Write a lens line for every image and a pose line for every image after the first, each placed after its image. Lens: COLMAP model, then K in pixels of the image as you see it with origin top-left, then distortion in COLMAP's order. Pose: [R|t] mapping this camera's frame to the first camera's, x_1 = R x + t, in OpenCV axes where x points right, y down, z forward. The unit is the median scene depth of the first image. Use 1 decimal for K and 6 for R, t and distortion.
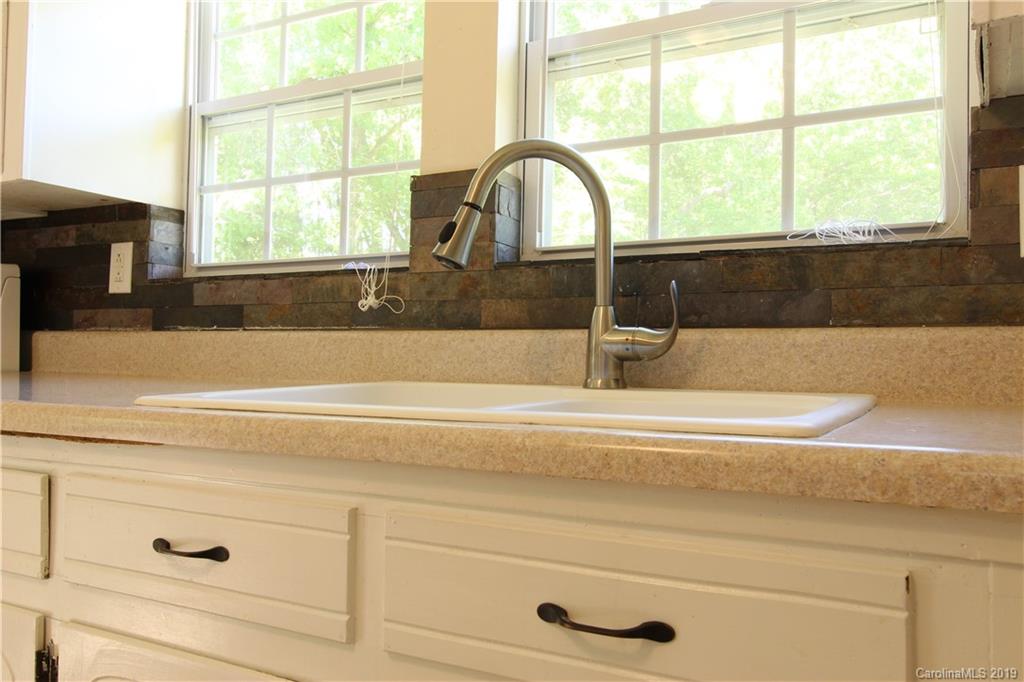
lens RADIAL K [[796.8, 0, 512.0], [0, 796.8, 341.0], [0, 0, 1]] dist [0.022226, -0.001258]
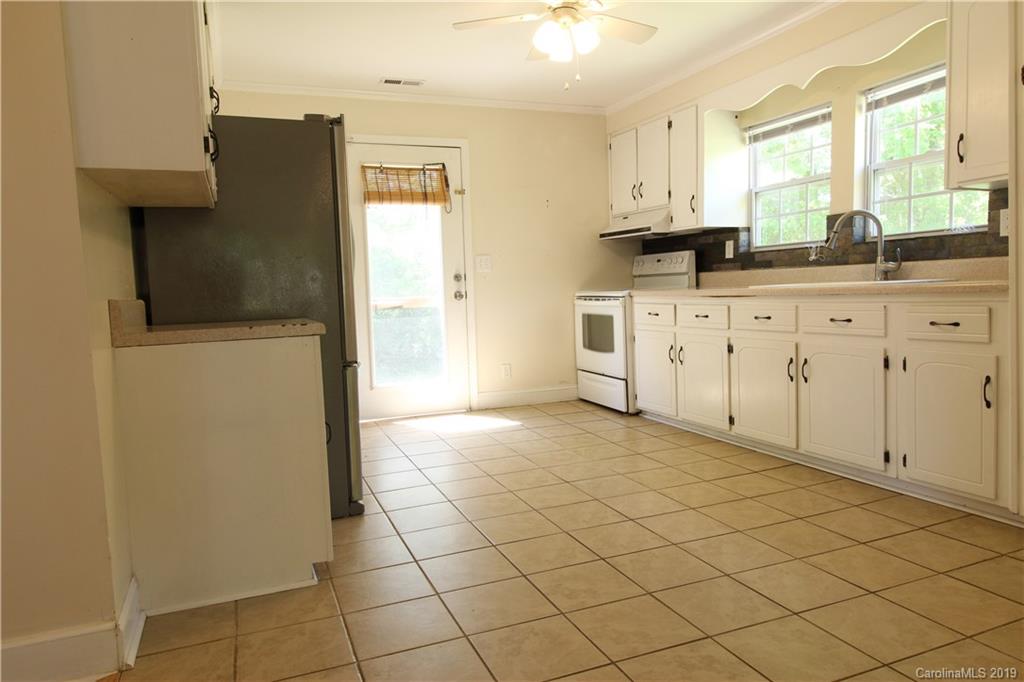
lens RADIAL K [[667.5, 0, 512.0], [0, 667.5, 341.0], [0, 0, 1]] dist [-0.018582, -0.001289]
pose [[0.769917, 0.011527, -0.638039, 0.595846], [0.054419, 0.995009, 0.083643, -0.006192], [0.635819, -0.099120, 0.765447, -1.826447]]
